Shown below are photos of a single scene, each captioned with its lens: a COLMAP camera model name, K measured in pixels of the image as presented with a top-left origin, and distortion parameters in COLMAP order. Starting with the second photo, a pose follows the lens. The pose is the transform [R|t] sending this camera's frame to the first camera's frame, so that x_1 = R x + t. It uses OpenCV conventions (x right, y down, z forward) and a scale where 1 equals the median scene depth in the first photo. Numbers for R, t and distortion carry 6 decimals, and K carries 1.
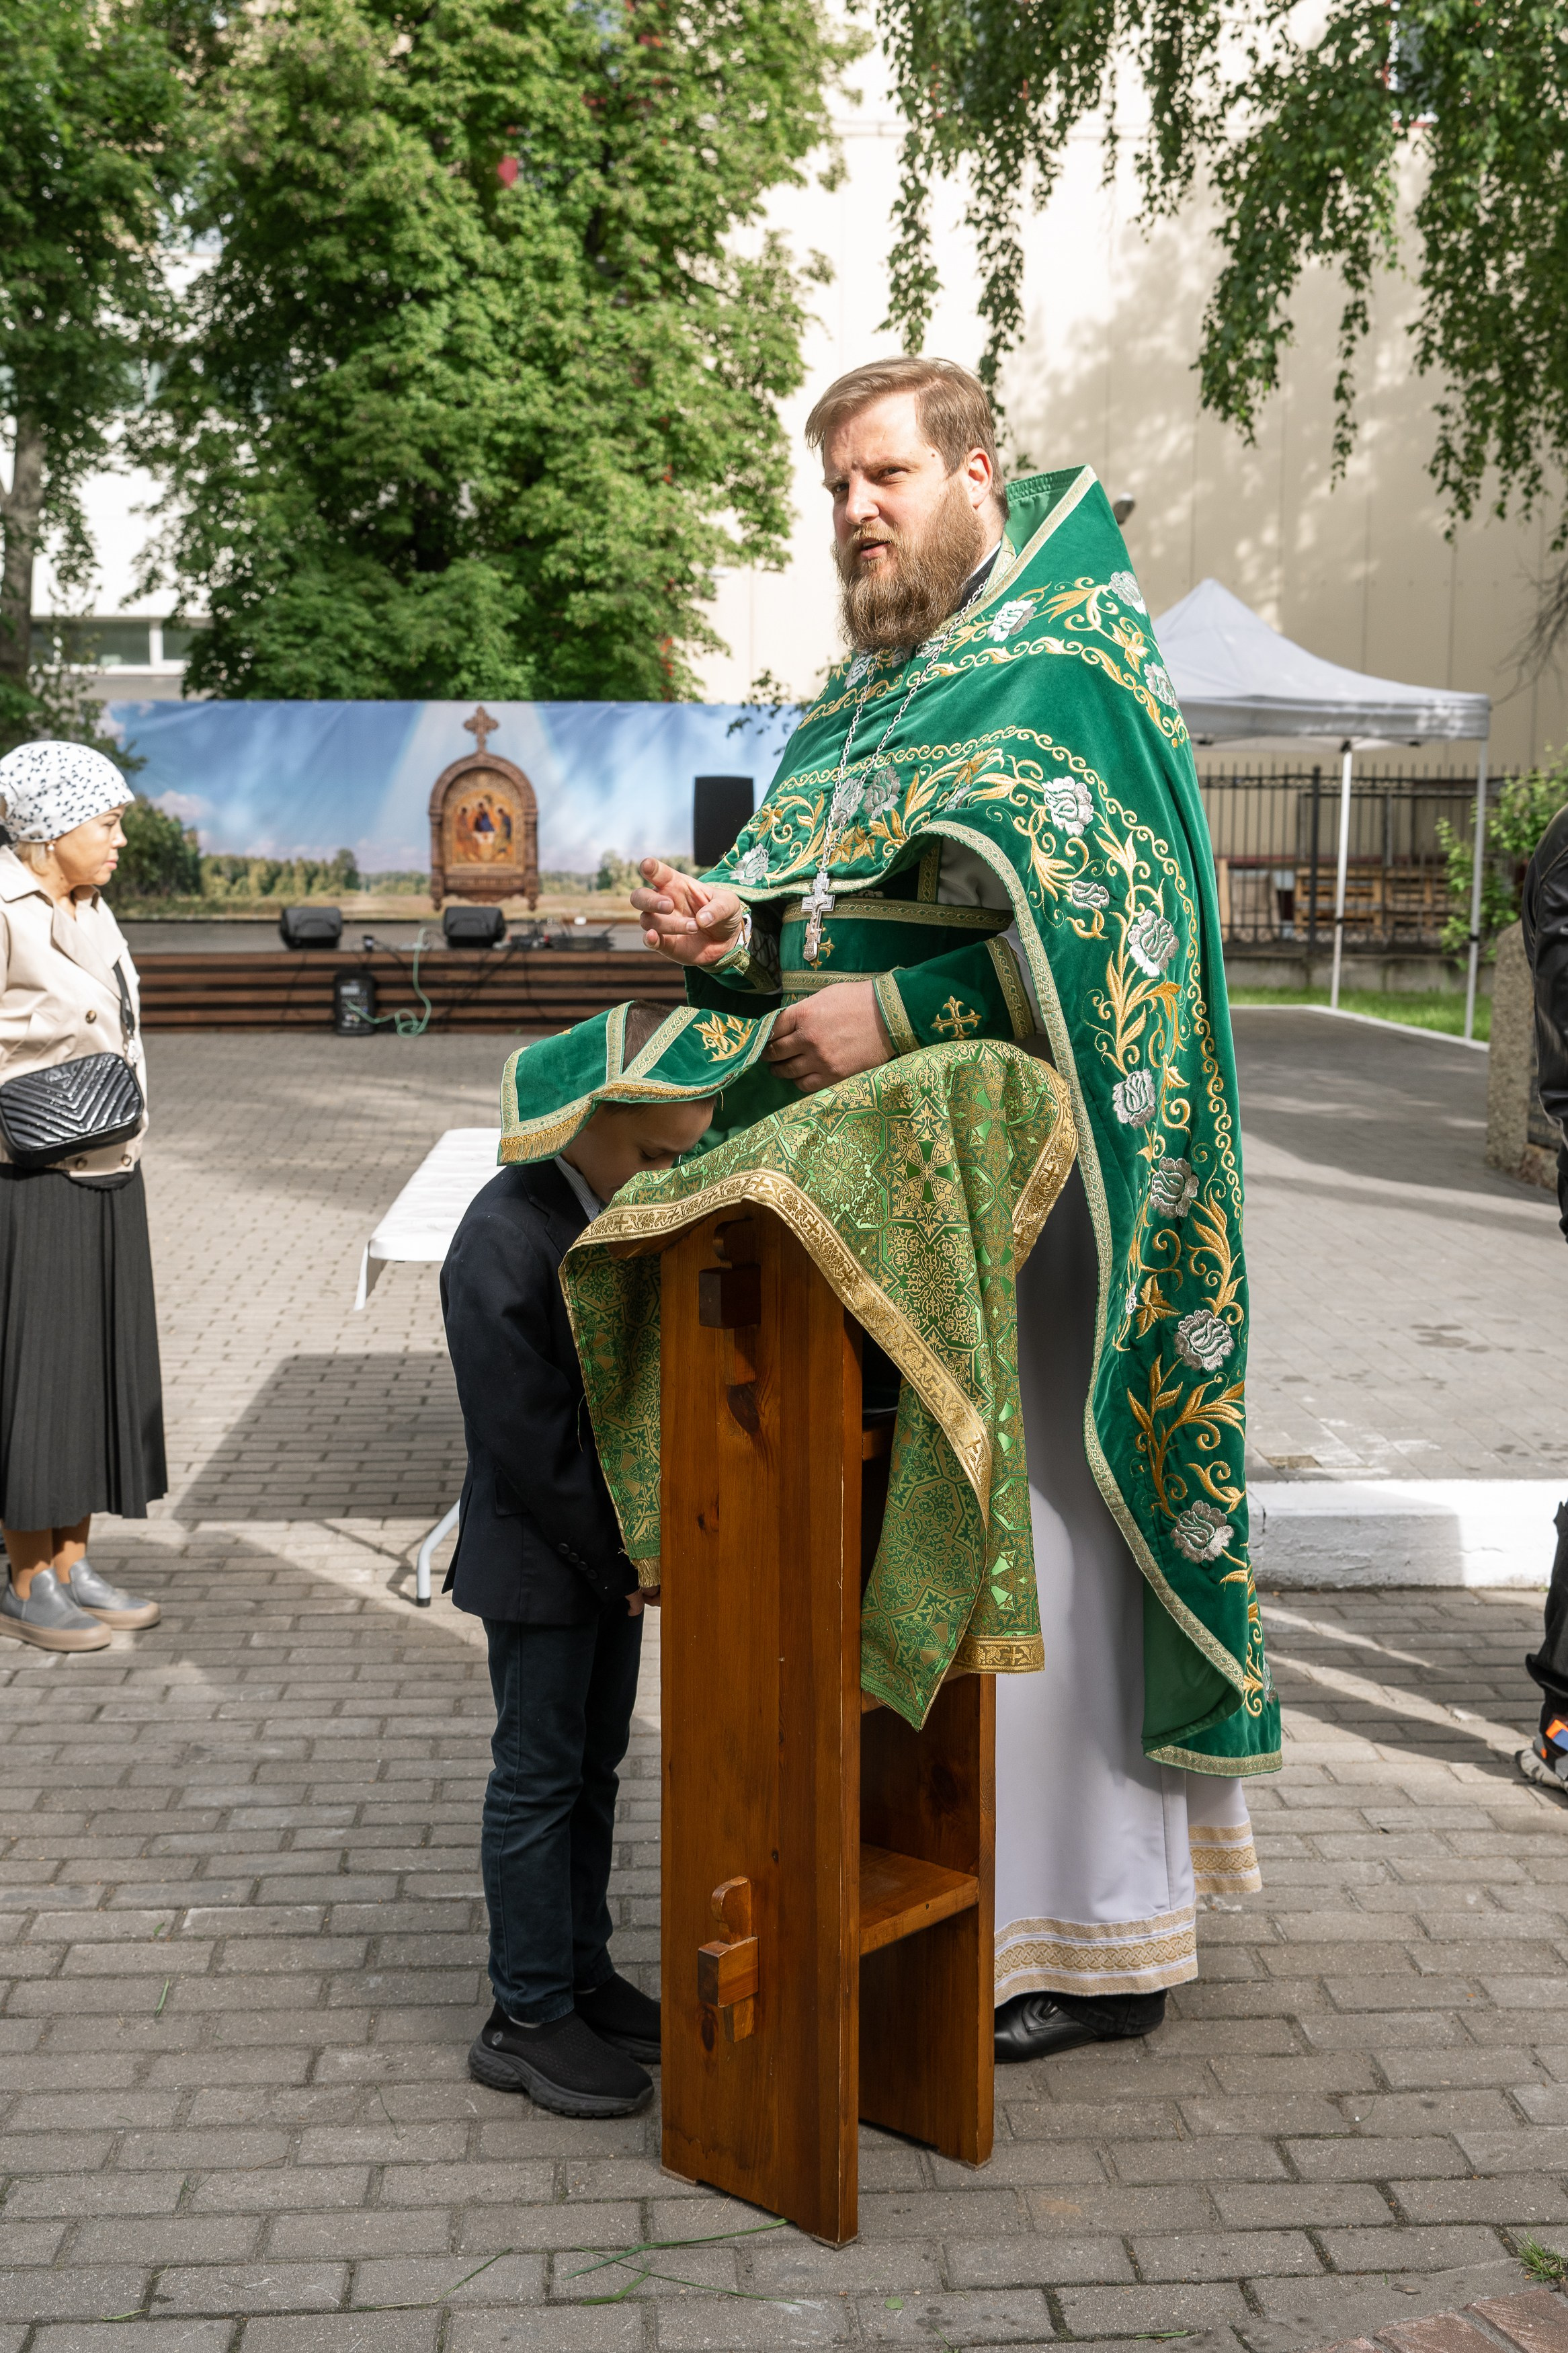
lens RADIAL K [[2615.8, 0, 784.0], [0, 2615.8, 1176.5], [0, 0, 1]] dist [0.018510, 0.009981]
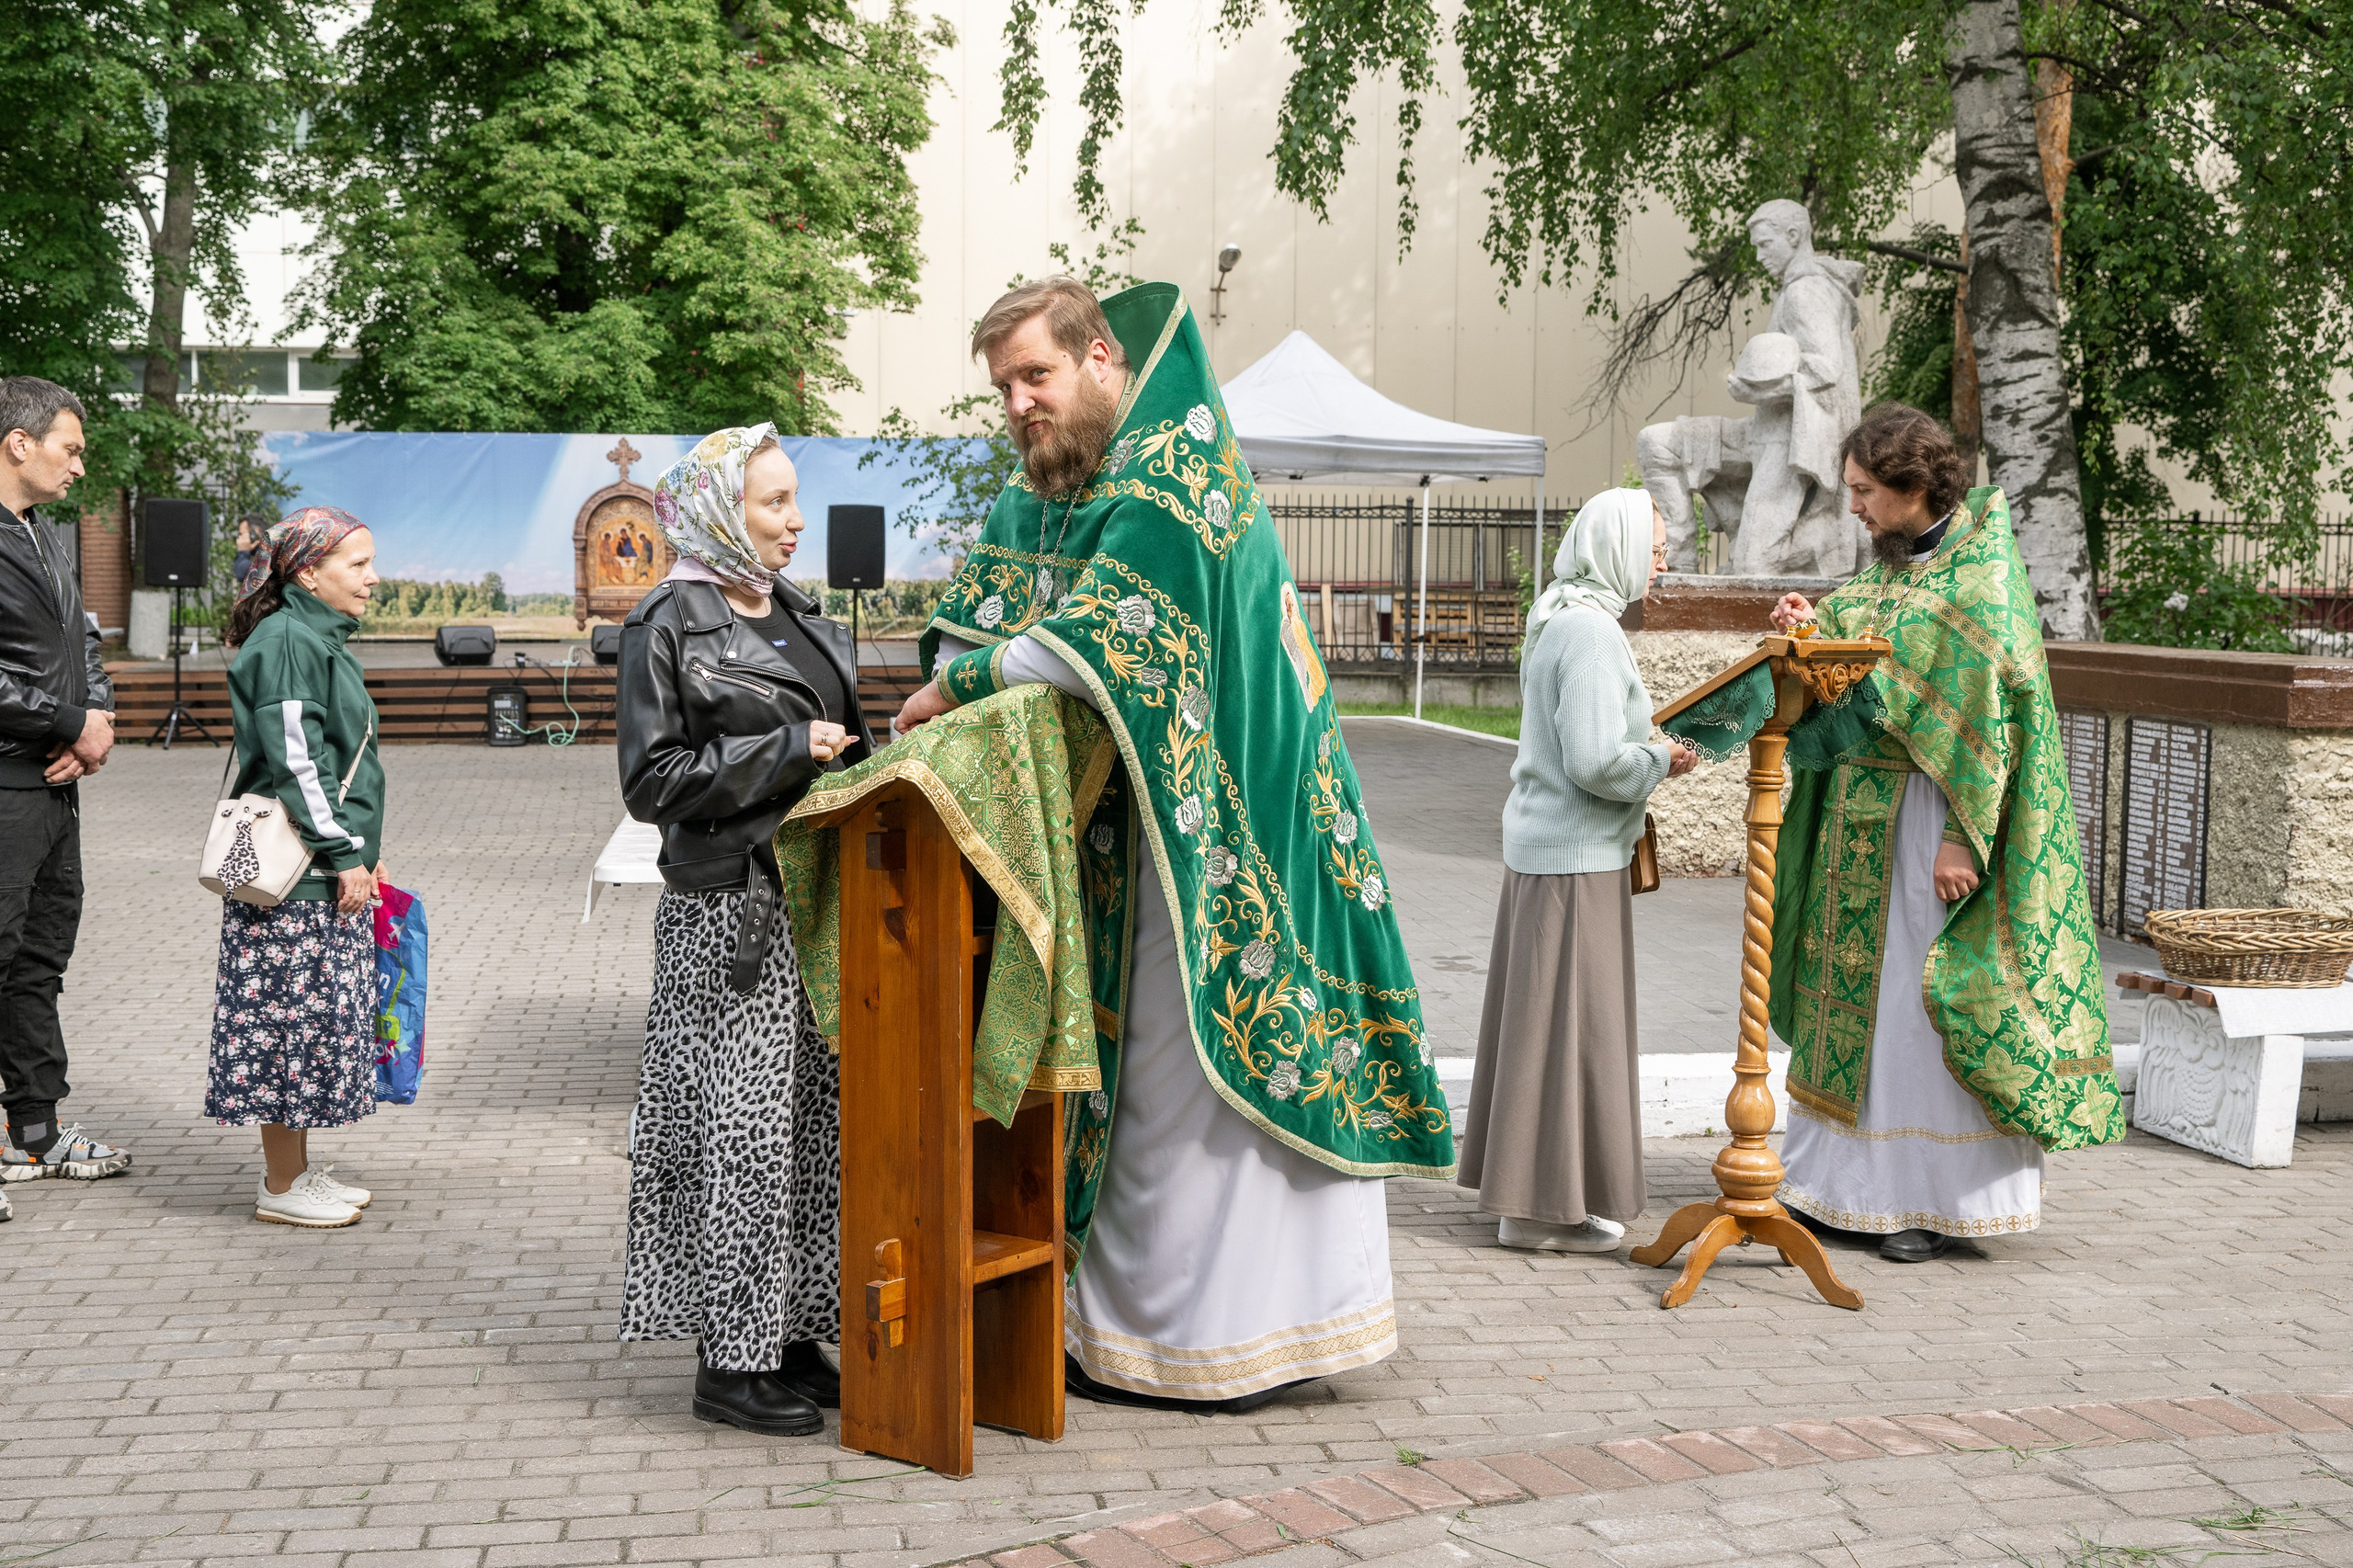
lens RADIAL K [[2956.8, 0, 1159.8], [0, 2956.8, 759.2], [0, 0, 1]] dist [-0.010692, 0.049002]
pose [[0.996350, -0.003224, 0.085299, -0.002277], [0.008705, 0.997914, -0.063965, 0.027692], [-0.084915, 0.064474, 0.994300, -0.195170]]
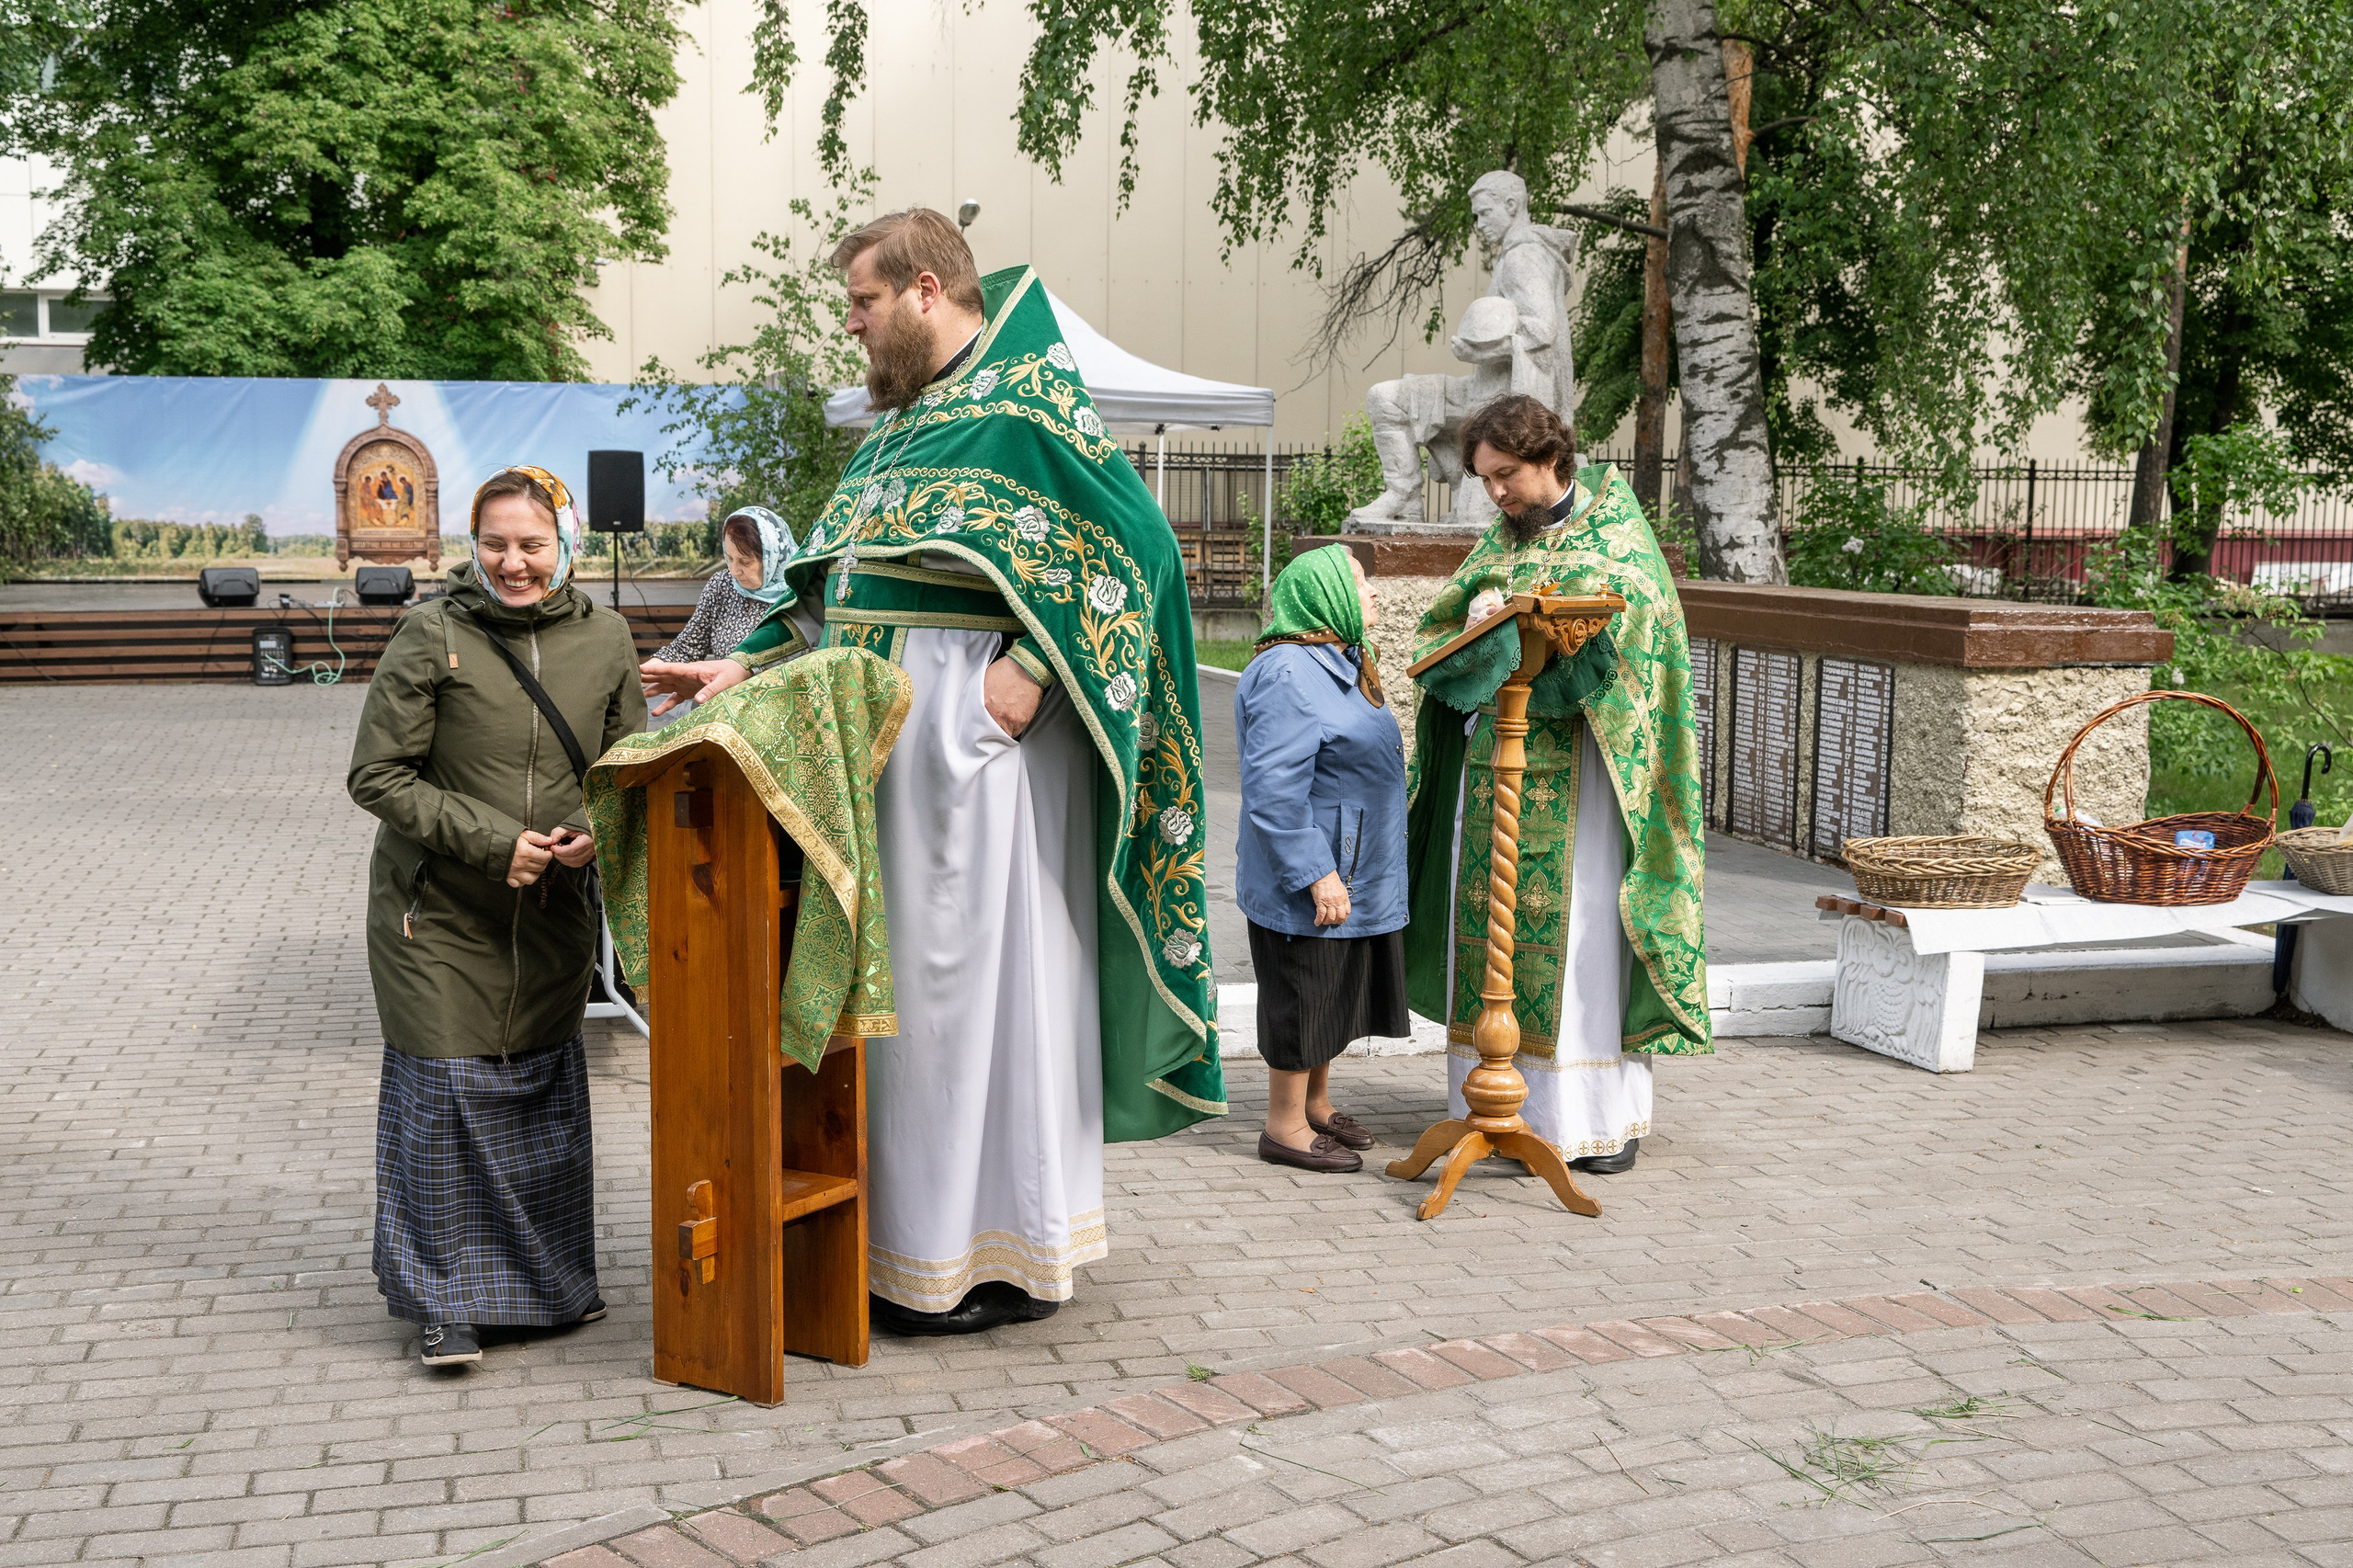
lens RADIAL K [[2774.7, 0, 1171.9], [0, 2774.7, 772.7], [0, 0, 1]] dist [0.017497, -0.016459]
pose [[0.981867, -0.015832, 0.188909, -0.014196], [0.021345, 0.999403, -0.027182, 0.020095], [-0.188366, 0.030722, 0.981618, -0.188609]]
